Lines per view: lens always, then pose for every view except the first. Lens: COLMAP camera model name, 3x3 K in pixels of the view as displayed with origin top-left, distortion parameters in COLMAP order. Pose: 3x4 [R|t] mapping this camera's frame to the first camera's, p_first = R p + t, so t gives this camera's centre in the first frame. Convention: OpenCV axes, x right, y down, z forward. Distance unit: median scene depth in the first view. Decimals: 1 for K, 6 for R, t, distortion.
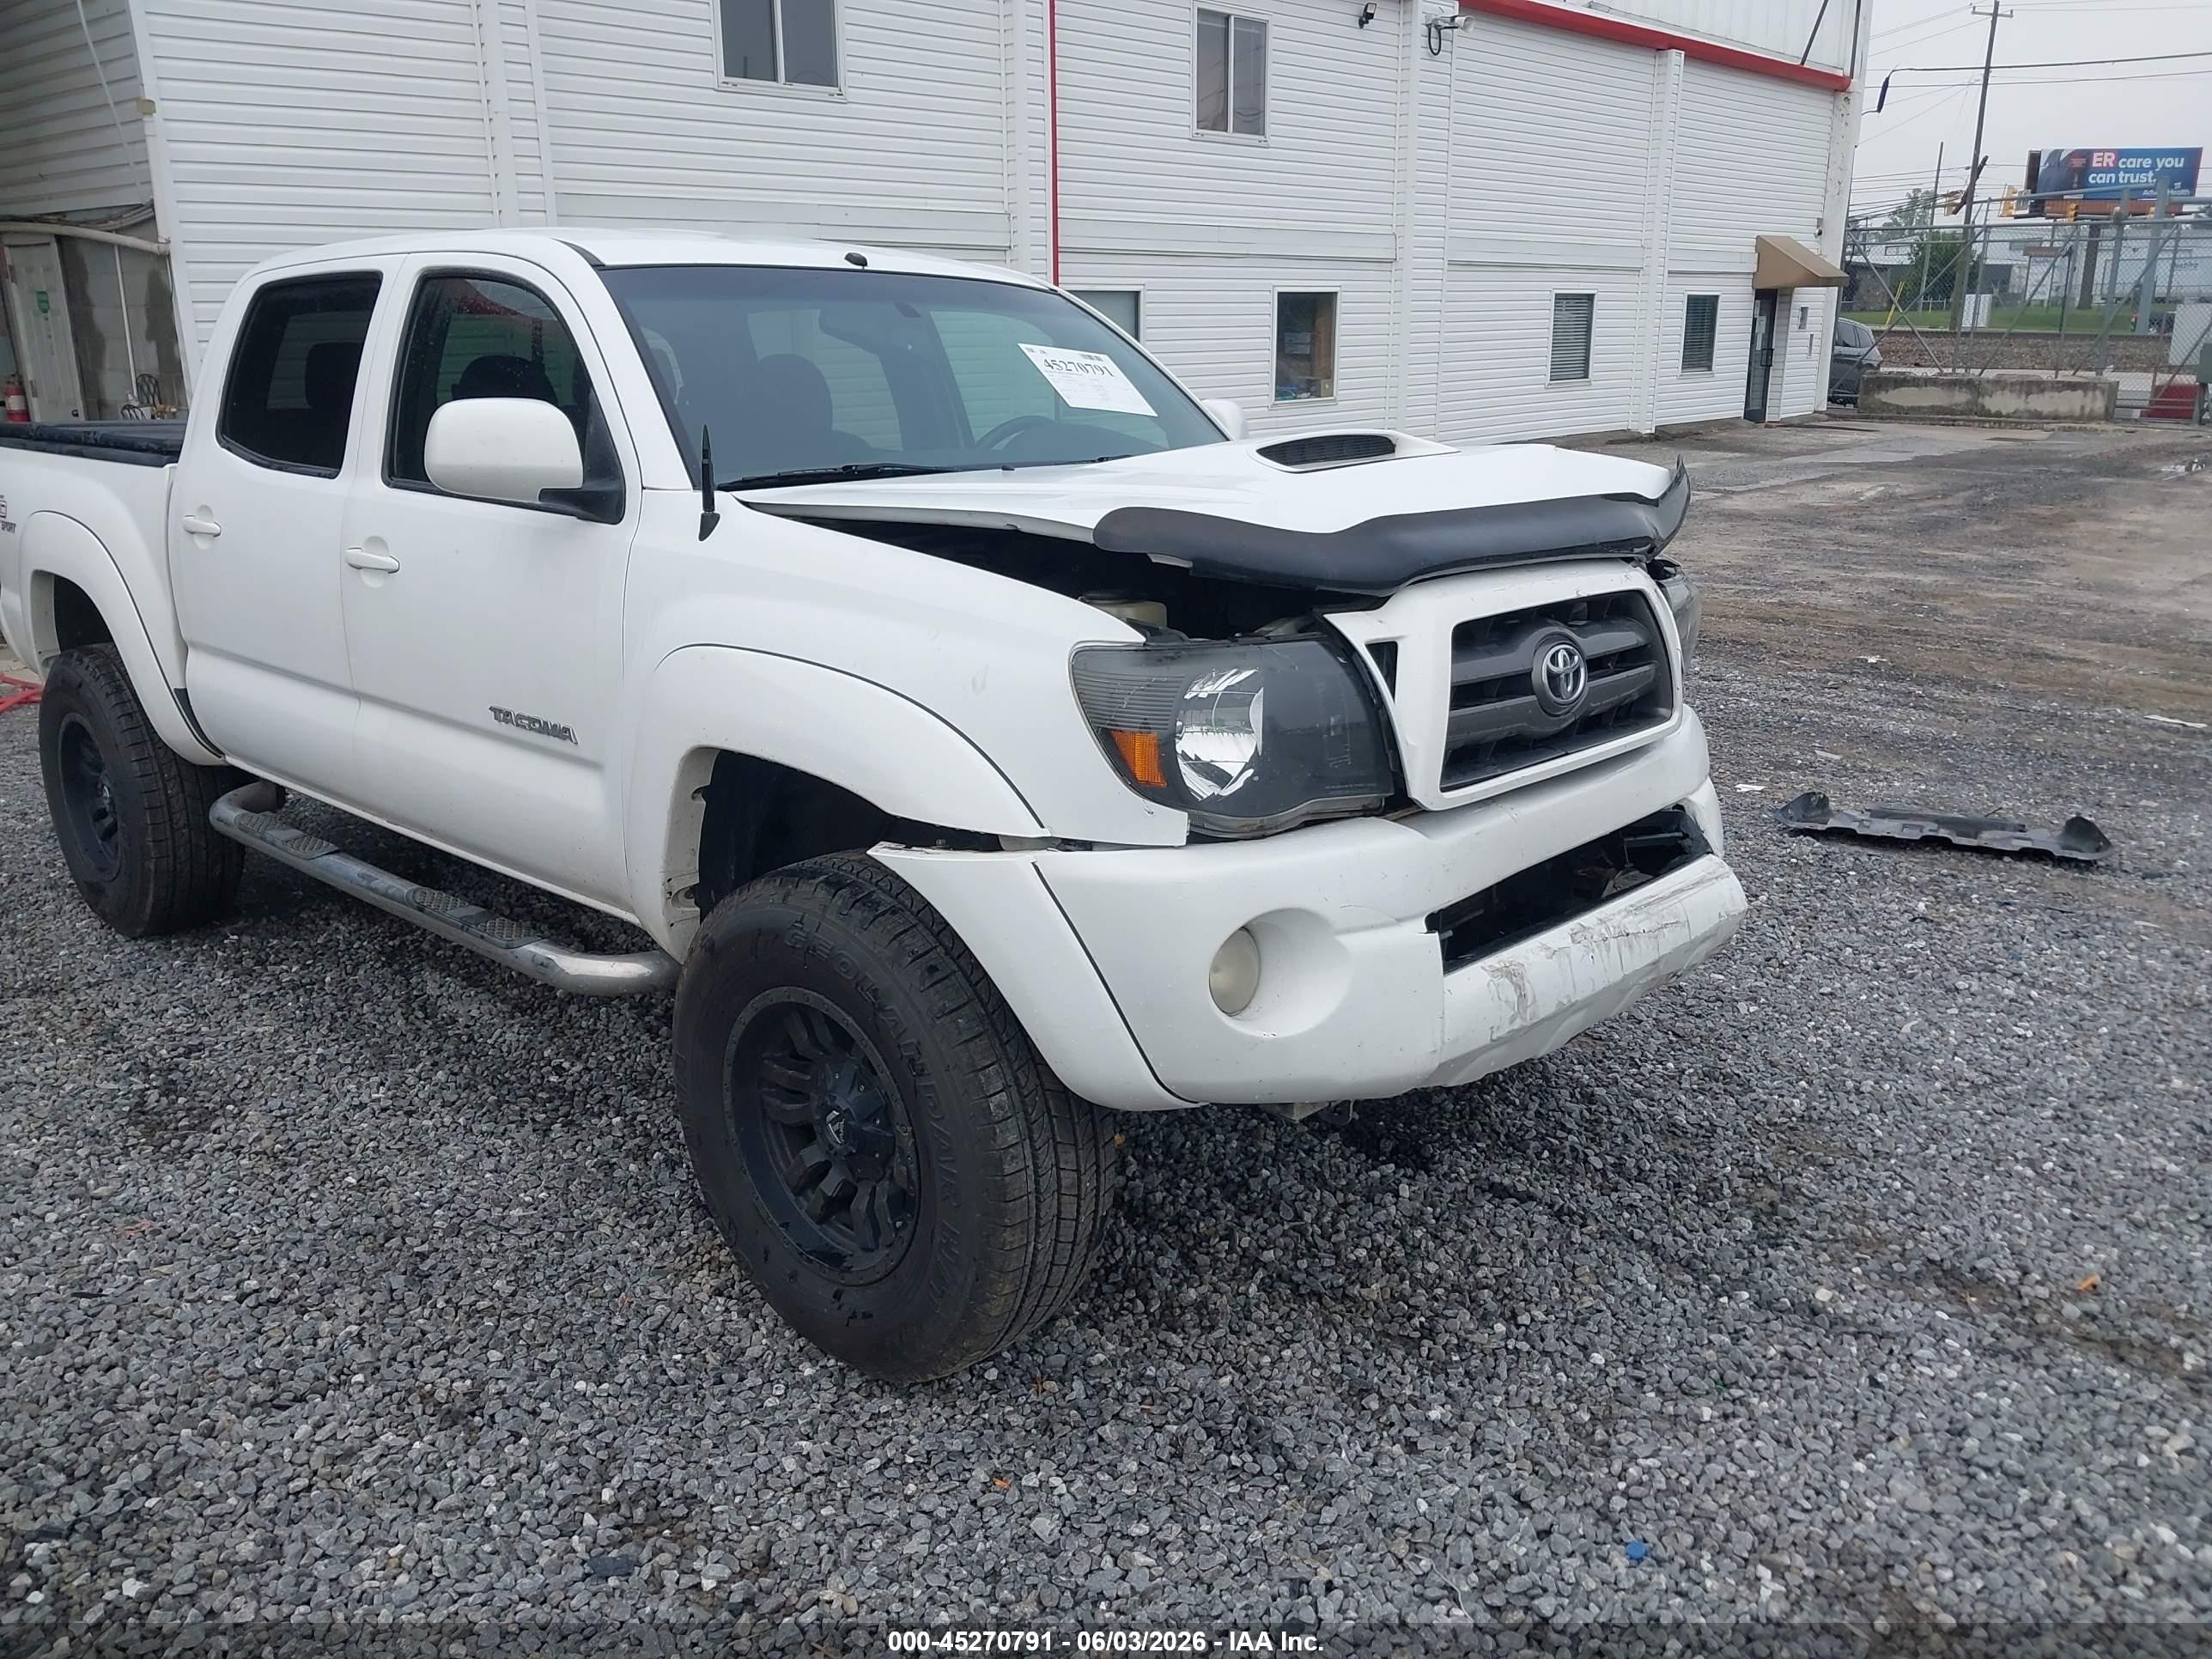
lens RADIAL K [[1778.9, 0, 1084.8], [0, 1778.9, 826.4], [0, 0, 1]] dist [-0.002817, 0.015545]
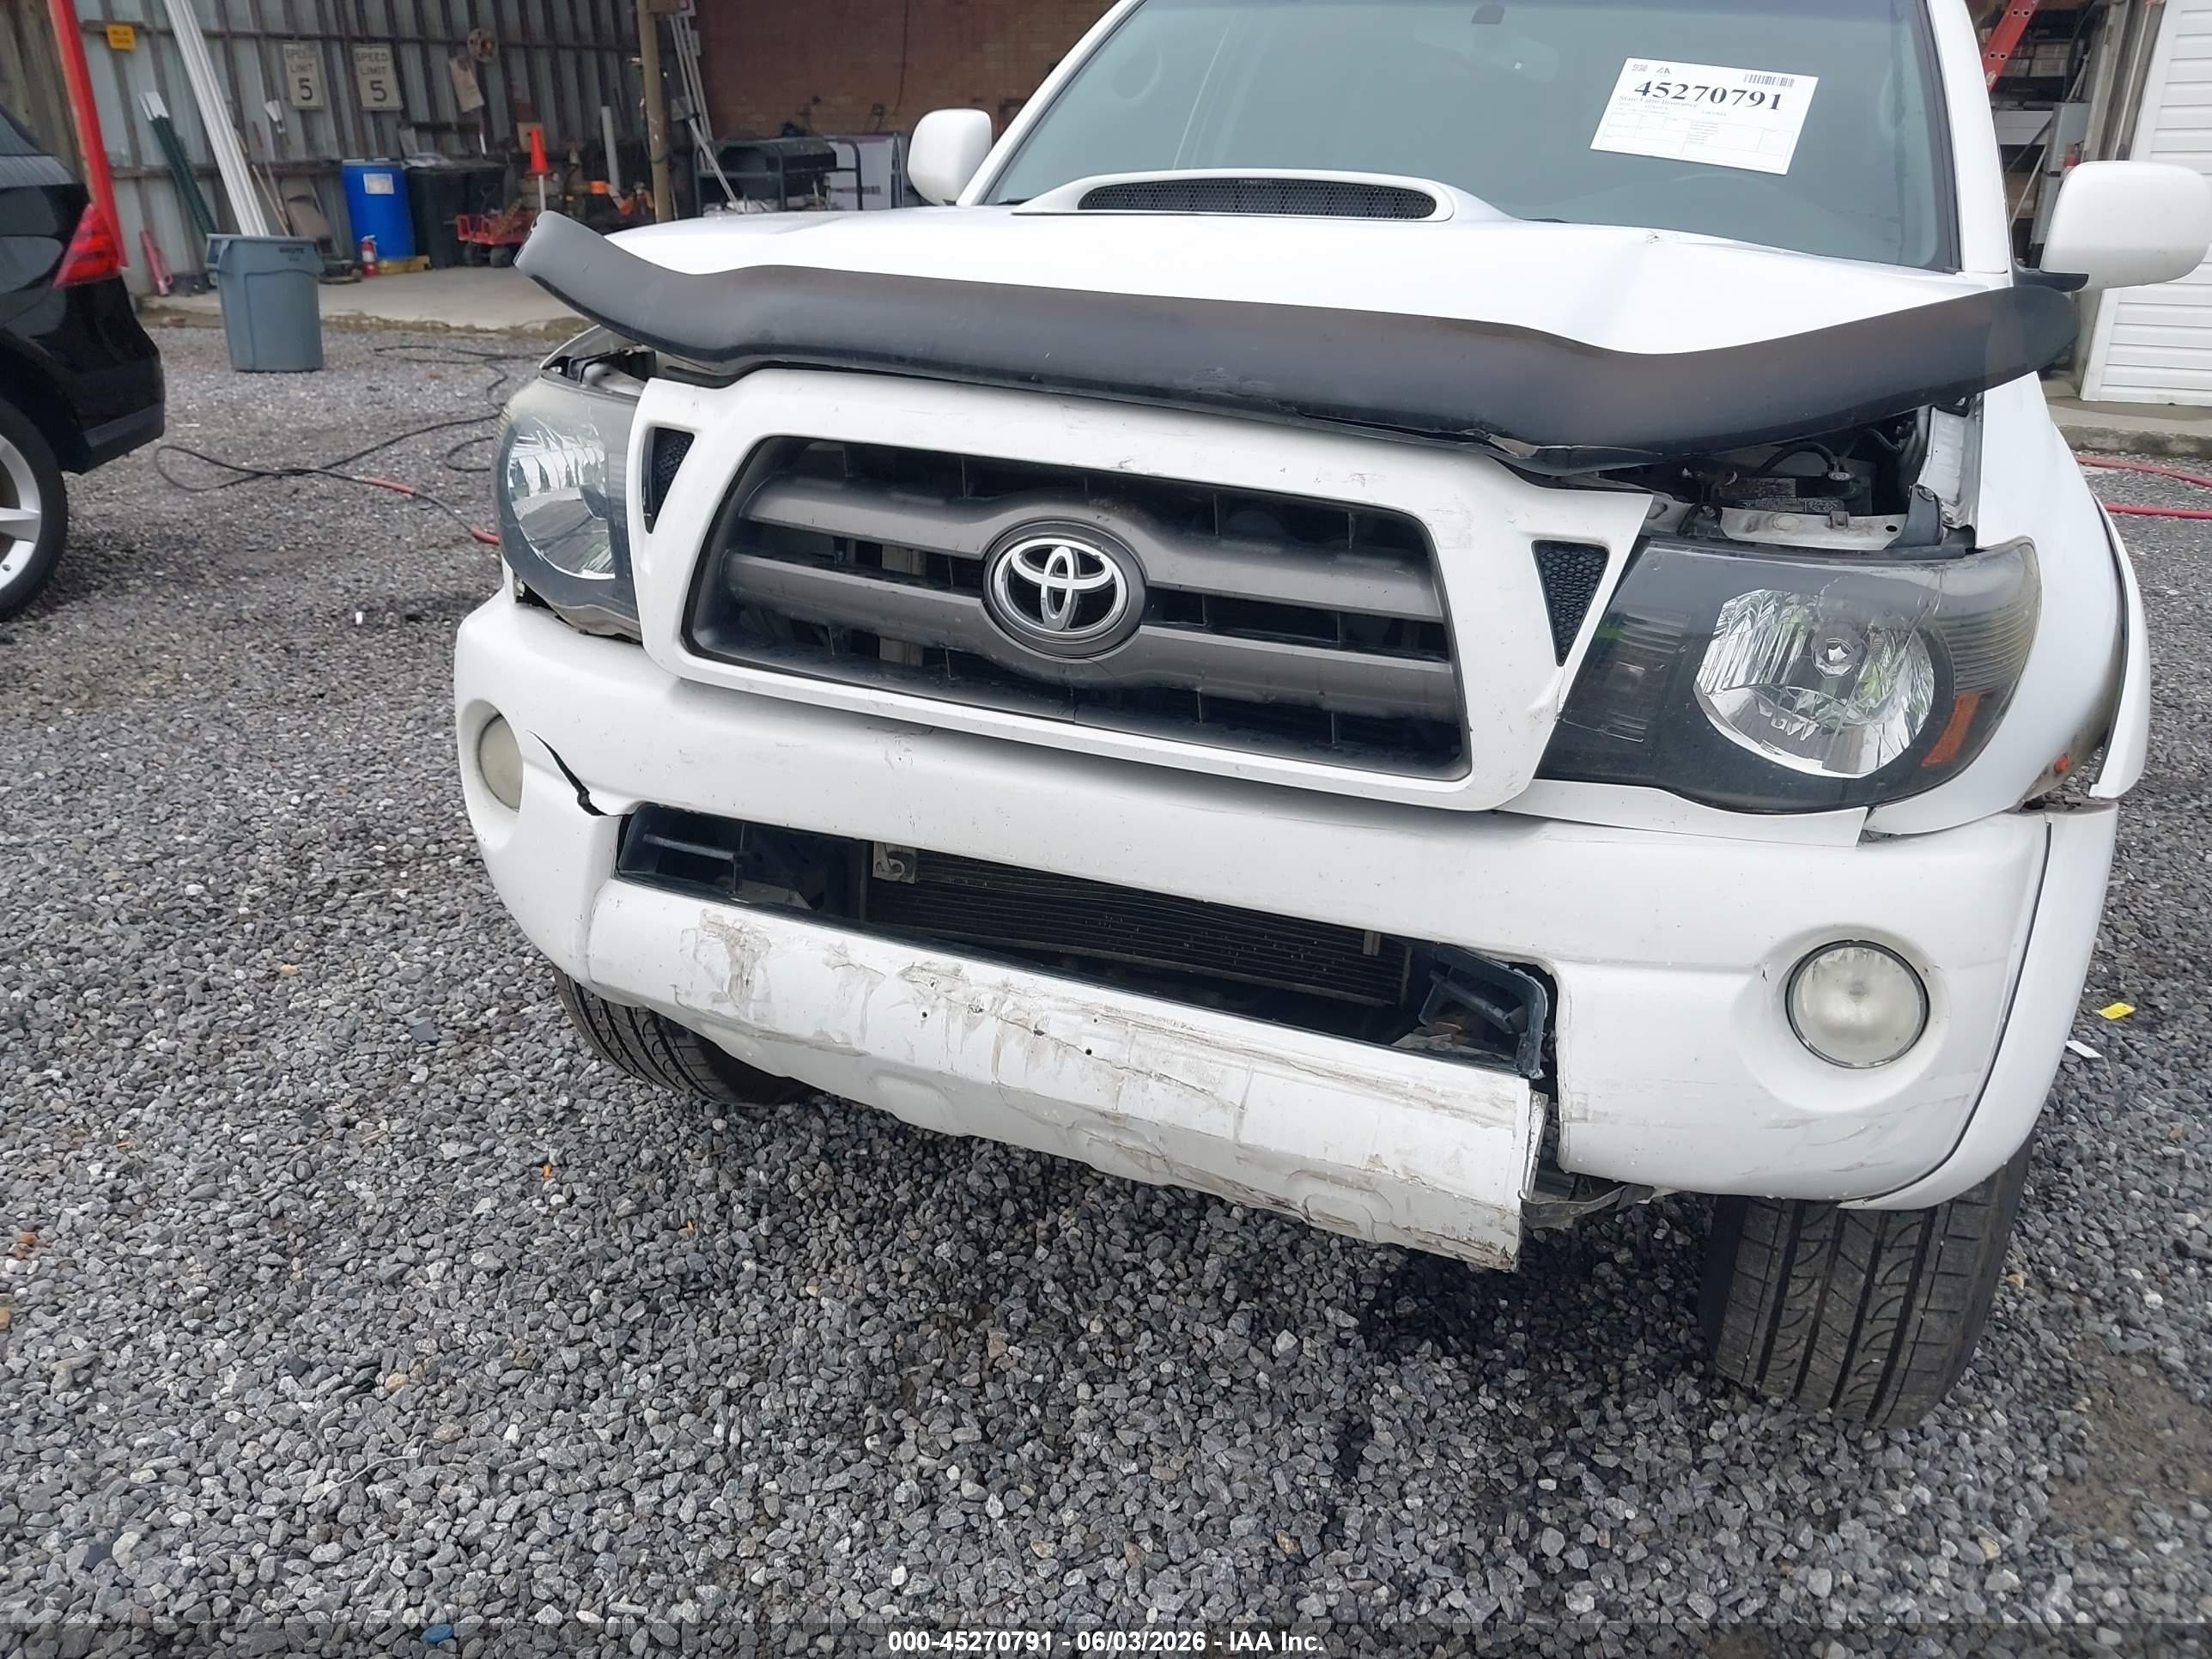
lens RADIAL K [[1778.9, 0, 1106.4], [0, 1778.9, 833.6], [0, 0, 1]] dist [-0.002817, 0.015545]
pose [[0.328056, 0.361784, -0.872635, 0.844880], [-0.262153, 0.922340, 0.283839, -0.187434], [0.907555, 0.135649, 0.397422, 0.791250]]
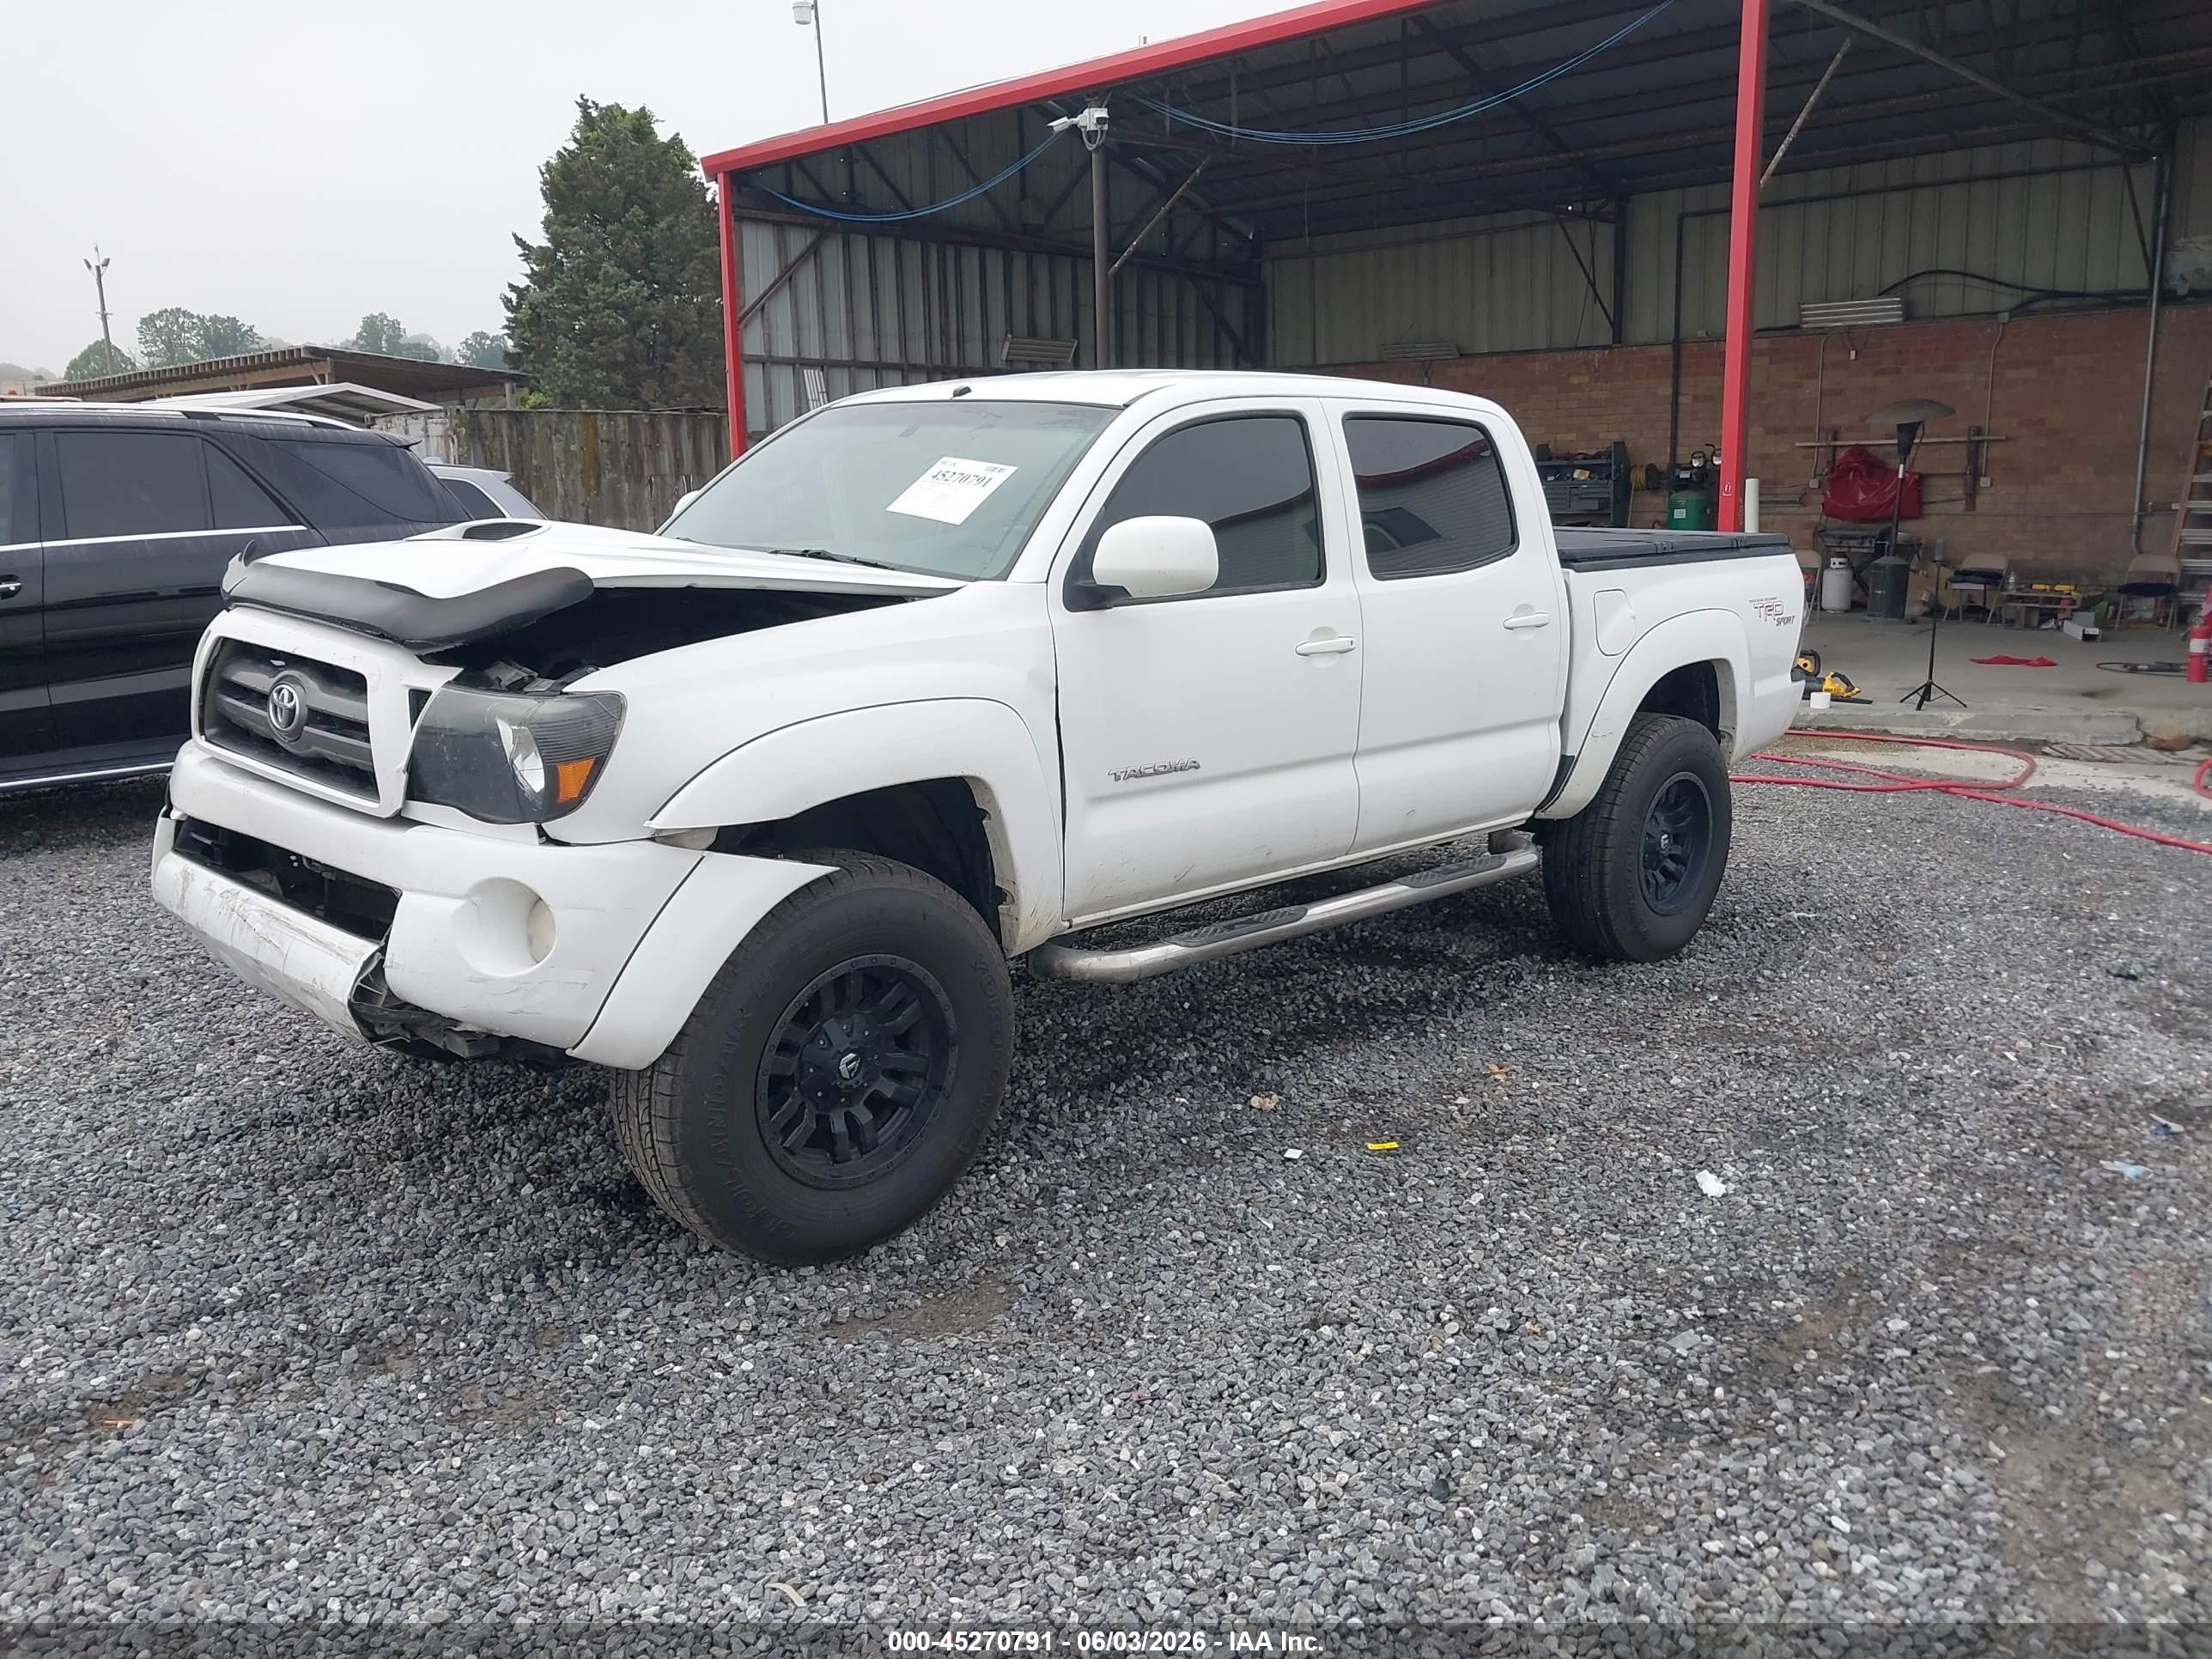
lens RADIAL K [[1778.9, 0, 1110.1], [0, 1778.9, 840.8], [0, 0, 1]] dist [-0.002817, 0.015545]
pose [[-0.054723, 0.200388, -0.978187, 1.537627], [-0.264173, 0.941841, 0.207721, -0.427196], [0.962922, 0.269778, 0.001397, 1.624216]]
